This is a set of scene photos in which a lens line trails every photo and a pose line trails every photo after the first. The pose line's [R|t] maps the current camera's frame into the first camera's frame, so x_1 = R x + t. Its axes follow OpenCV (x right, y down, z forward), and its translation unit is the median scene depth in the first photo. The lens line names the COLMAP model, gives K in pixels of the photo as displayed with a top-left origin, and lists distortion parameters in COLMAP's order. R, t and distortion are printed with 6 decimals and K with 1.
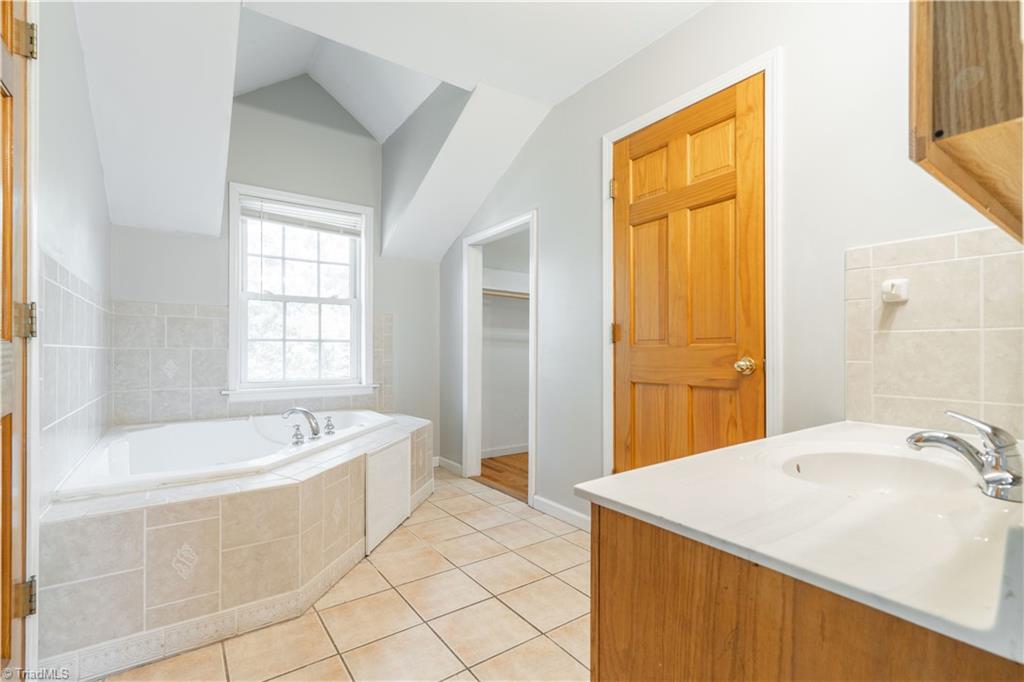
lens RADIAL K [[474.0, 0, 524.8], [0, 474.0, 356.8], [0, 0, 1]] dist [-0.002354, 0.000541]
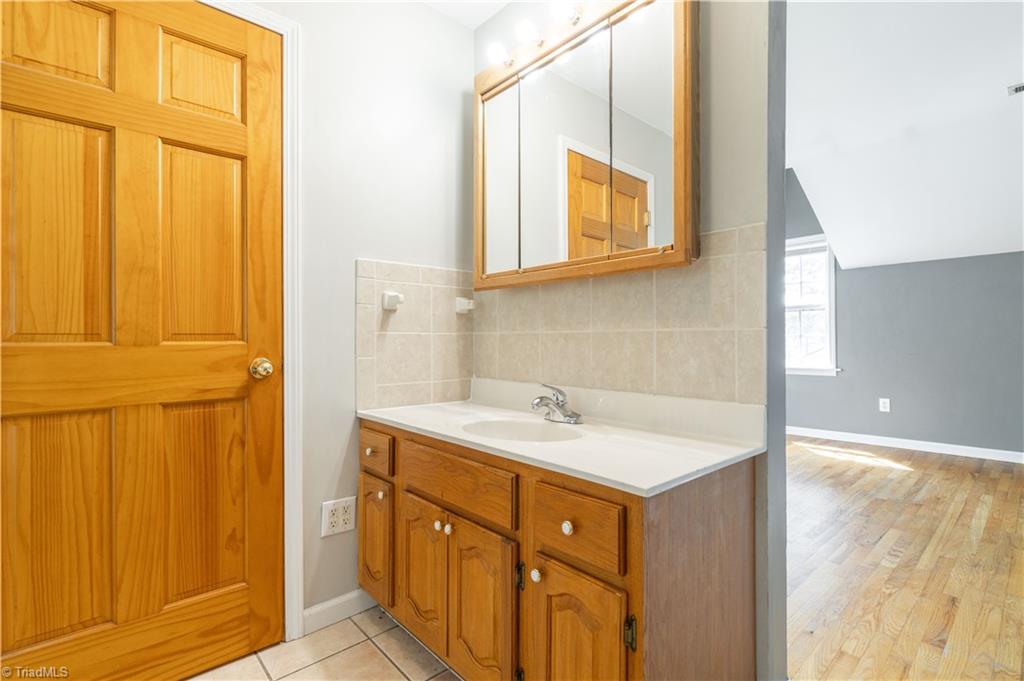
lens RADIAL K [[474.0, 0, 511.5], [0, 474.0, 335.3], [0, 0, 1]] dist [-0.002354, 0.000541]
pose [[-0.094261, 0.006824, 0.995524, -0.392599], [0.013036, 0.999899, -0.005620, -0.028006], [-0.995462, 0.012448, -0.094340, 0.620952]]
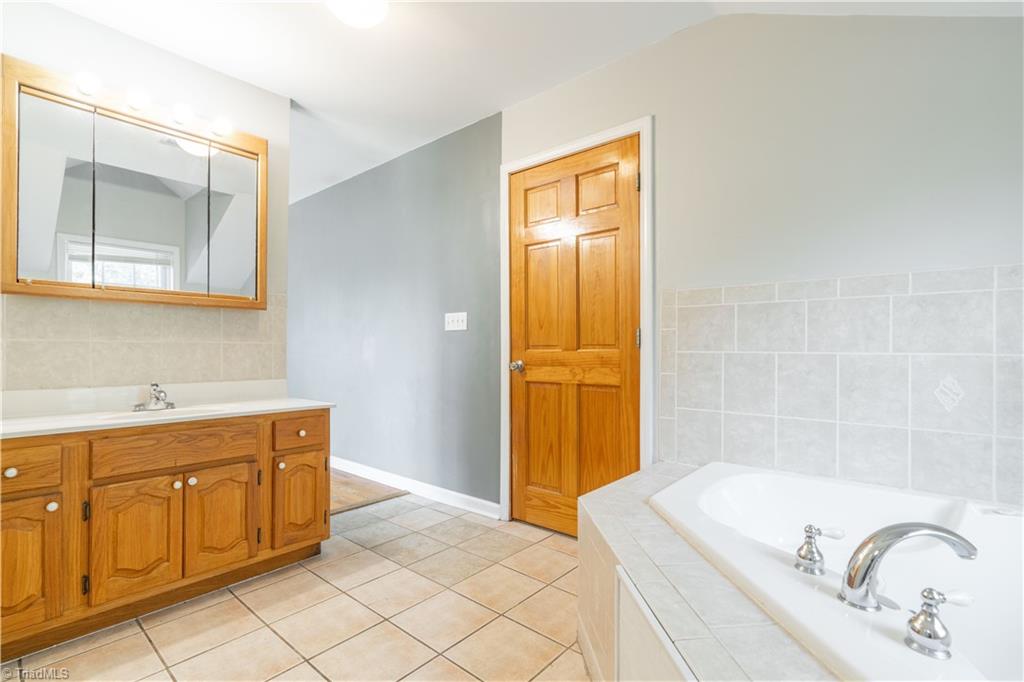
lens RADIAL K [[474.0, 0, 517.4], [0, 474.0, 343.4], [0, 0, 1]] dist [-0.002354, 0.000541]
pose [[-0.976720, -0.004784, -0.214467, -0.126579], [-0.004756, 0.999988, -0.000645, -0.038848], [0.214467, 0.000390, -0.976731, 1.810878]]
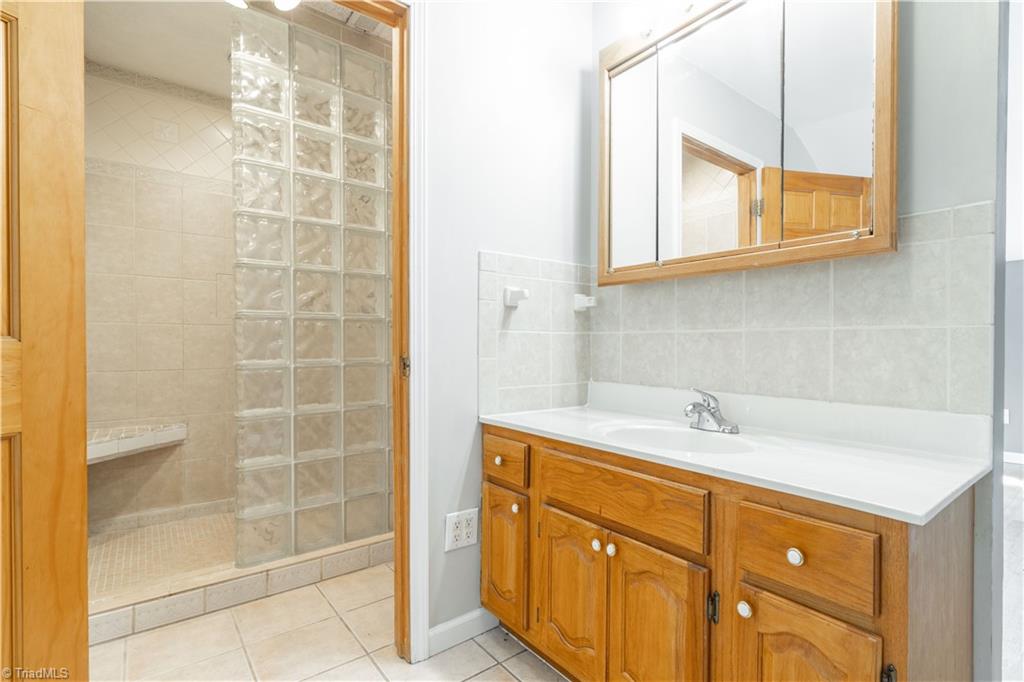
lens RADIAL K [[474.0, 0, 512.2], [0, 474.0, 346.5], [0, 0, 1]] dist [-0.002354, 0.000541]
pose [[-0.047913, -0.004509, 0.998841, -0.294866], [0.007079, 0.999963, 0.004853, -0.017428], [-0.998826, 0.007304, -0.047879, 0.820251]]
